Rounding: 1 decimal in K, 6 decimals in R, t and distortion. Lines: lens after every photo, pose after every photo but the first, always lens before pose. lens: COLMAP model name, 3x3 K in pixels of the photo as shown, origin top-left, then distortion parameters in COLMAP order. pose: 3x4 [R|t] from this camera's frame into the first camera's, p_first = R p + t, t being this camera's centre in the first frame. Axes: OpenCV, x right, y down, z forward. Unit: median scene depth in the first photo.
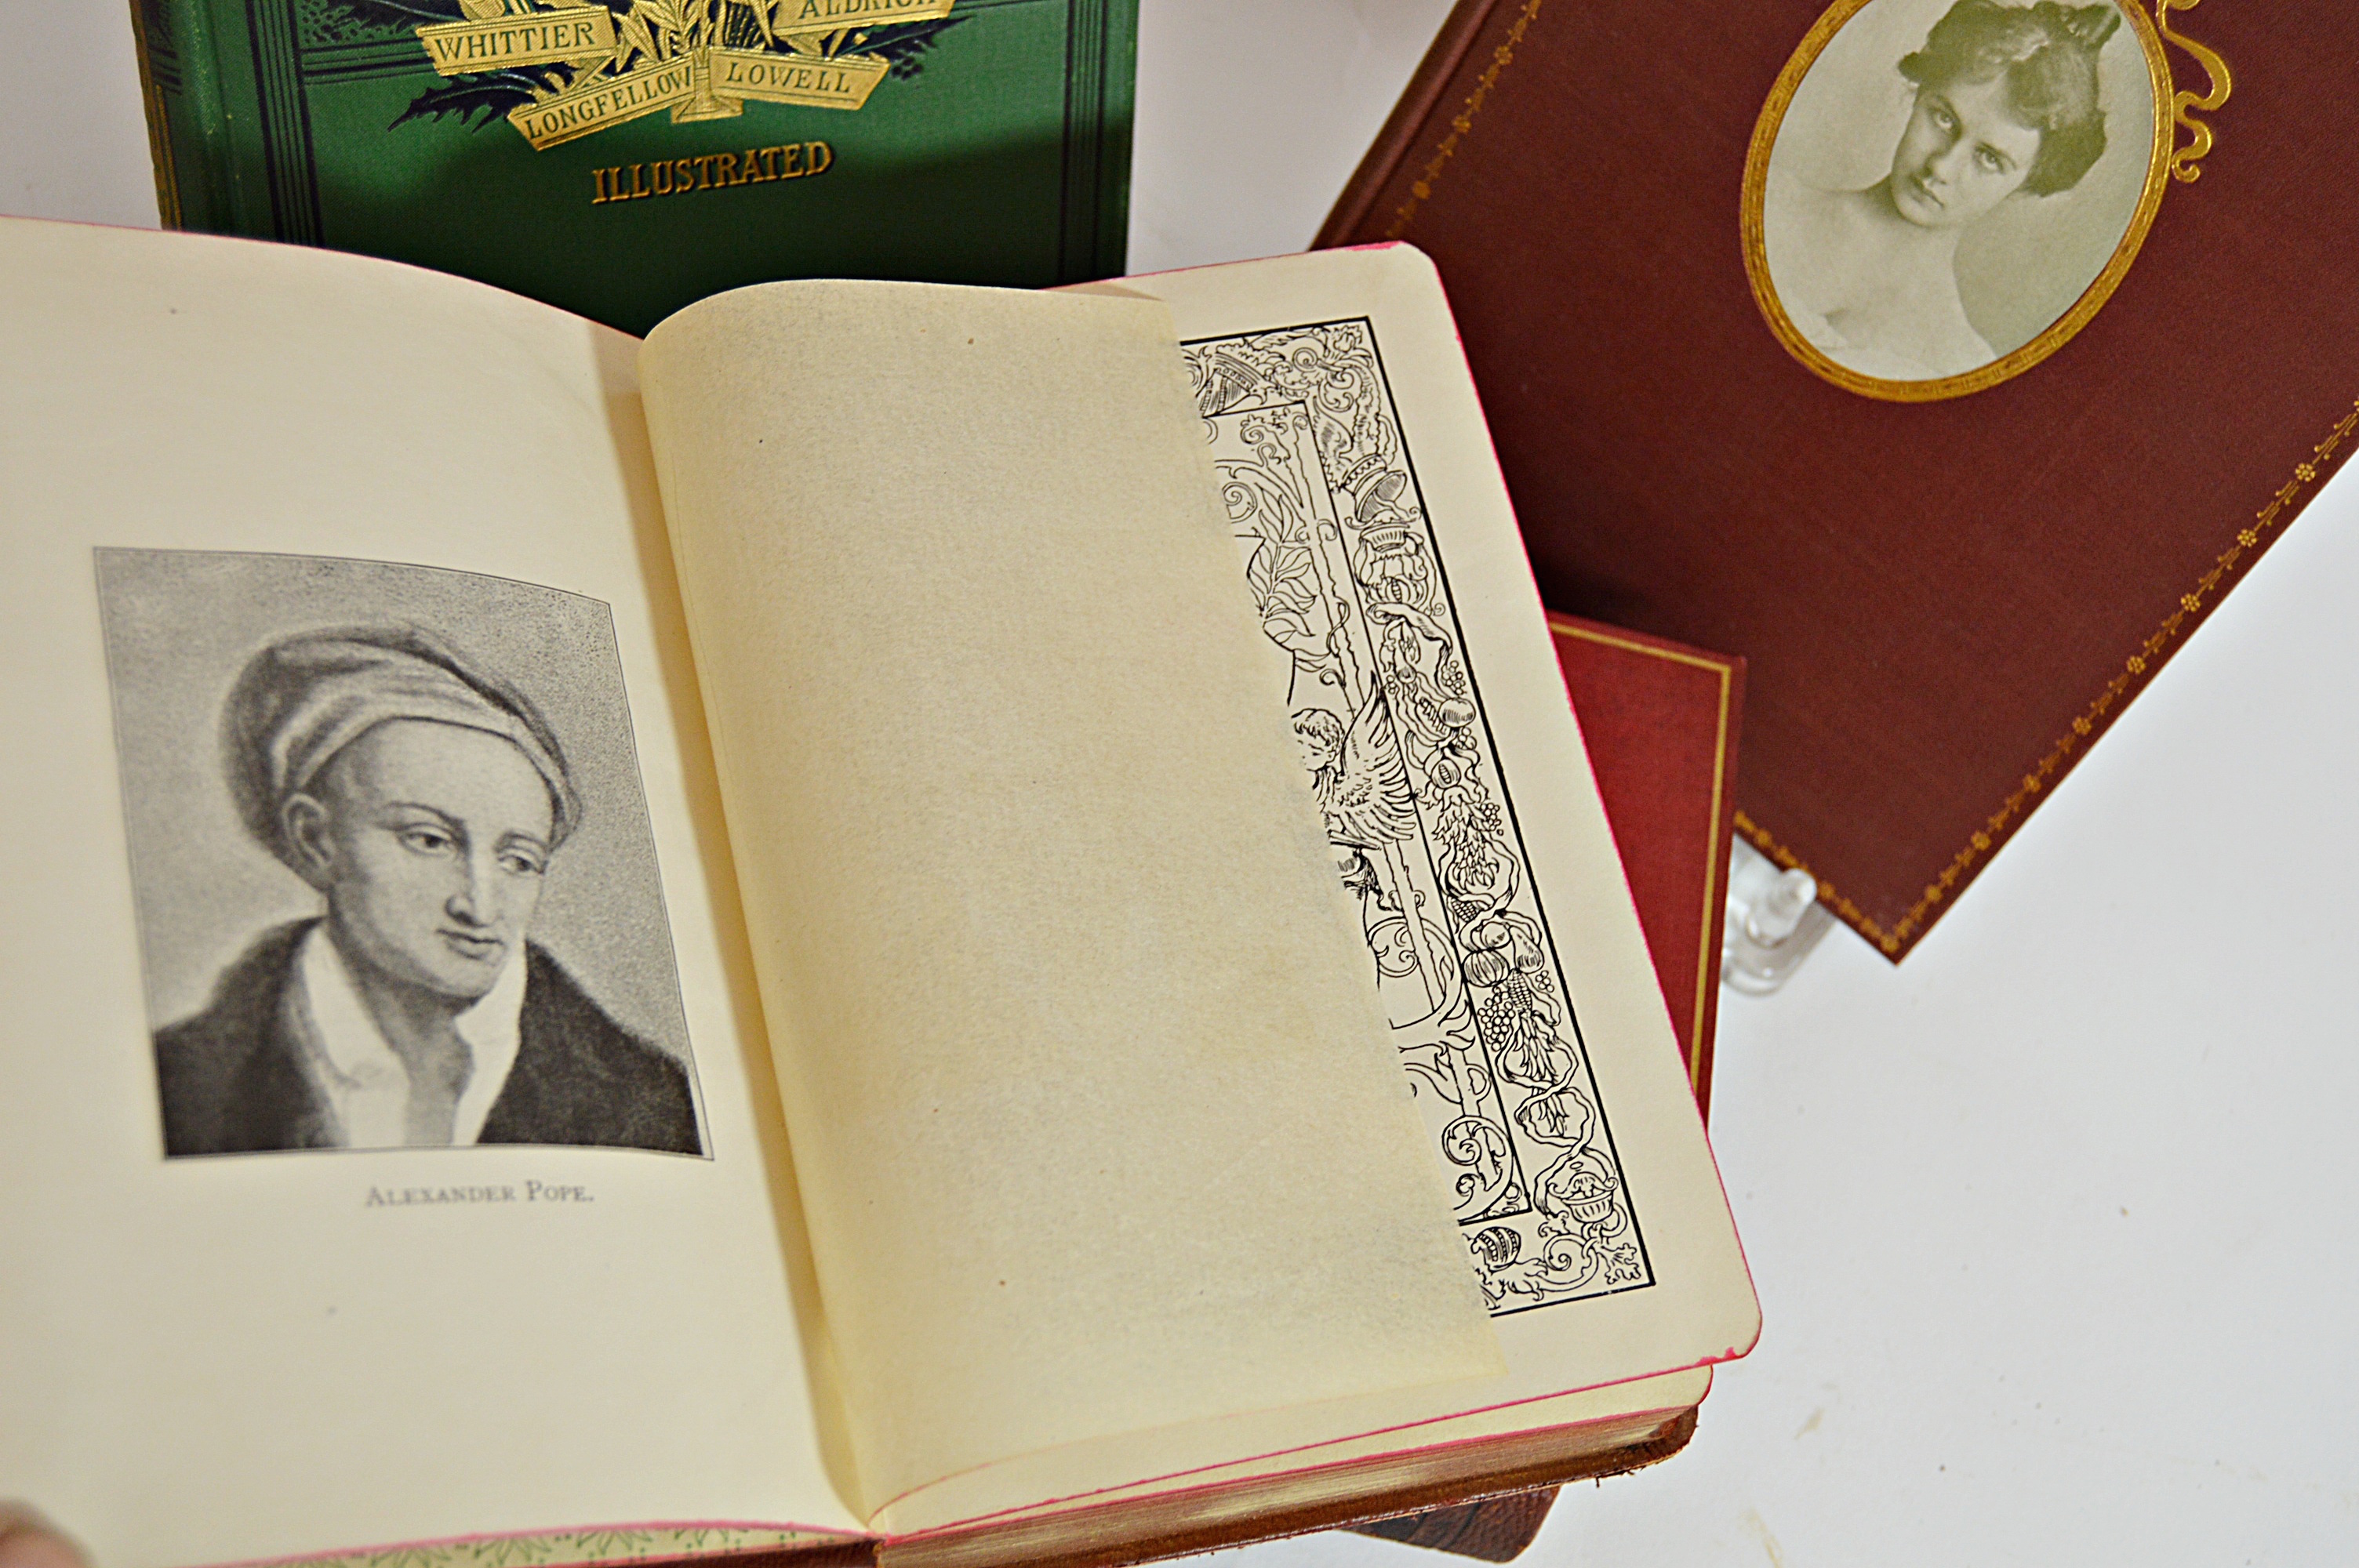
lens RADIAL K [[3274.4, 0, 1211.7], [0, 3274.4, 836.0], [0, 0, 1]] dist [-0.056156, 0.000000]
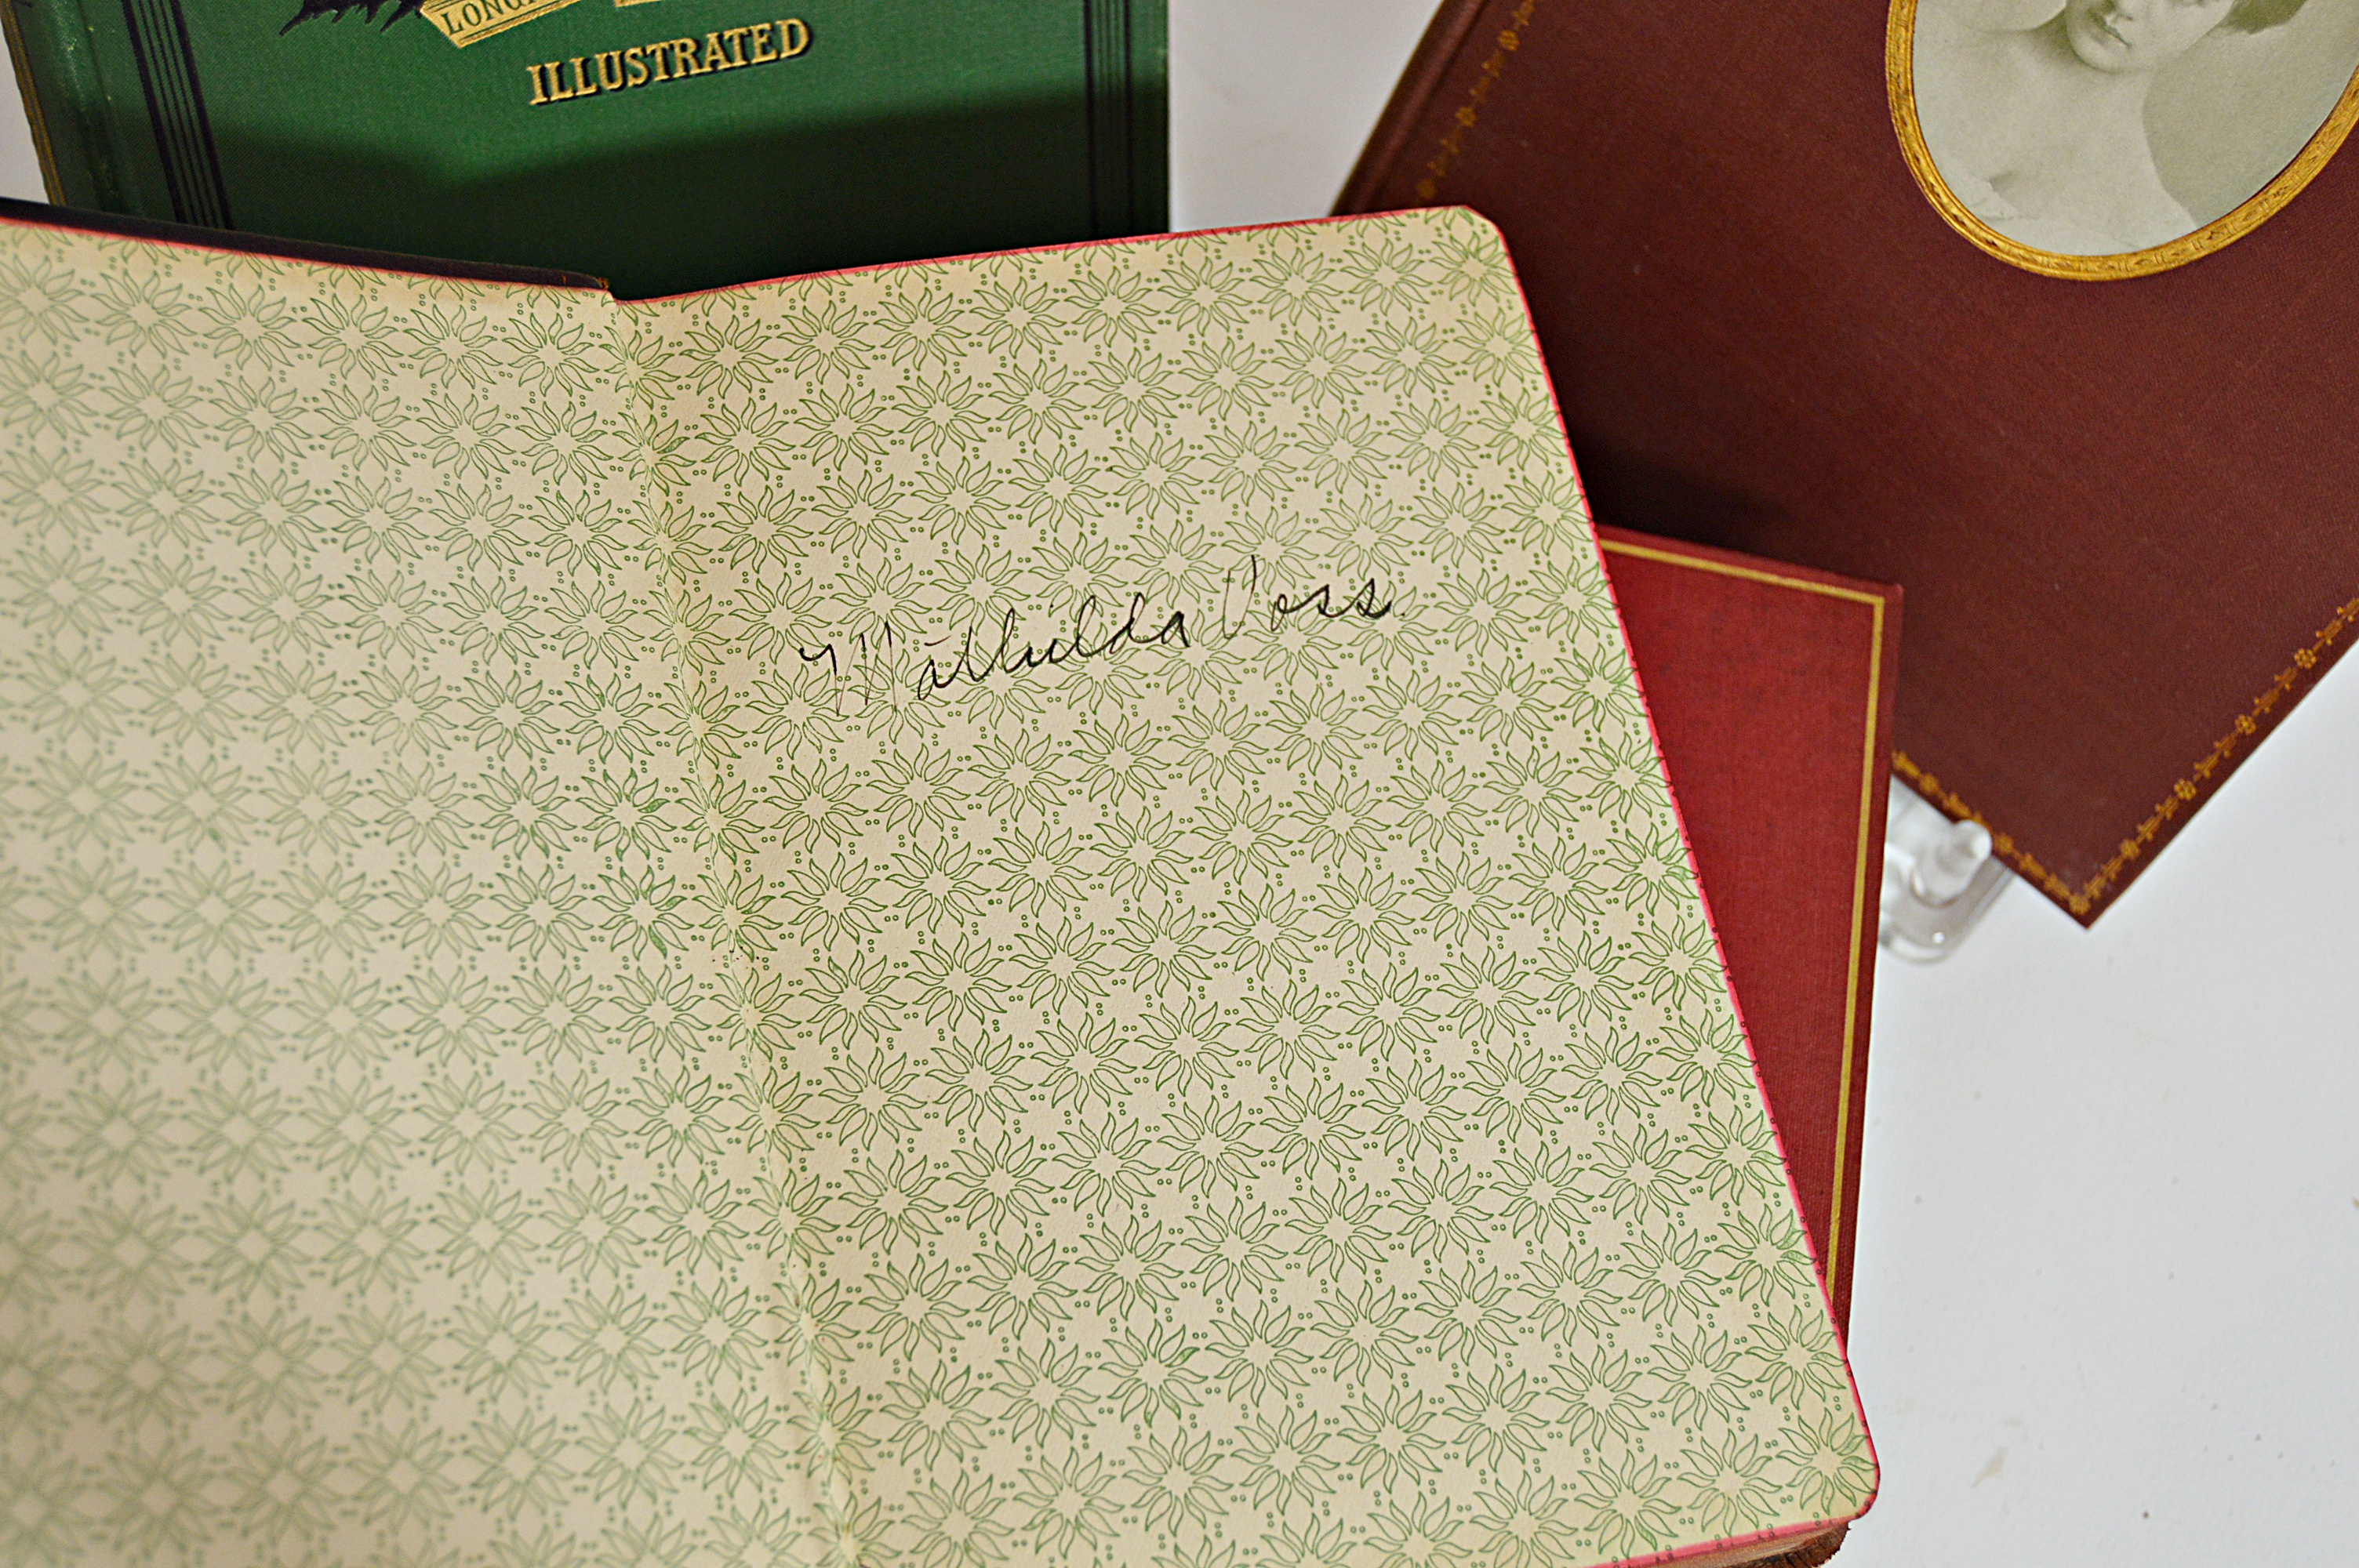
lens RADIAL K [[3274.4, 0, 1200.7], [0, 3274.4, 829.4], [0, 0, 1]] dist [-0.056156, 0.000000]
pose [[0.997573, -0.025944, -0.064616, 0.035441], [0.030363, 0.997198, 0.068366, -0.056226], [0.062661, -0.070162, 0.995566, 0.142745]]
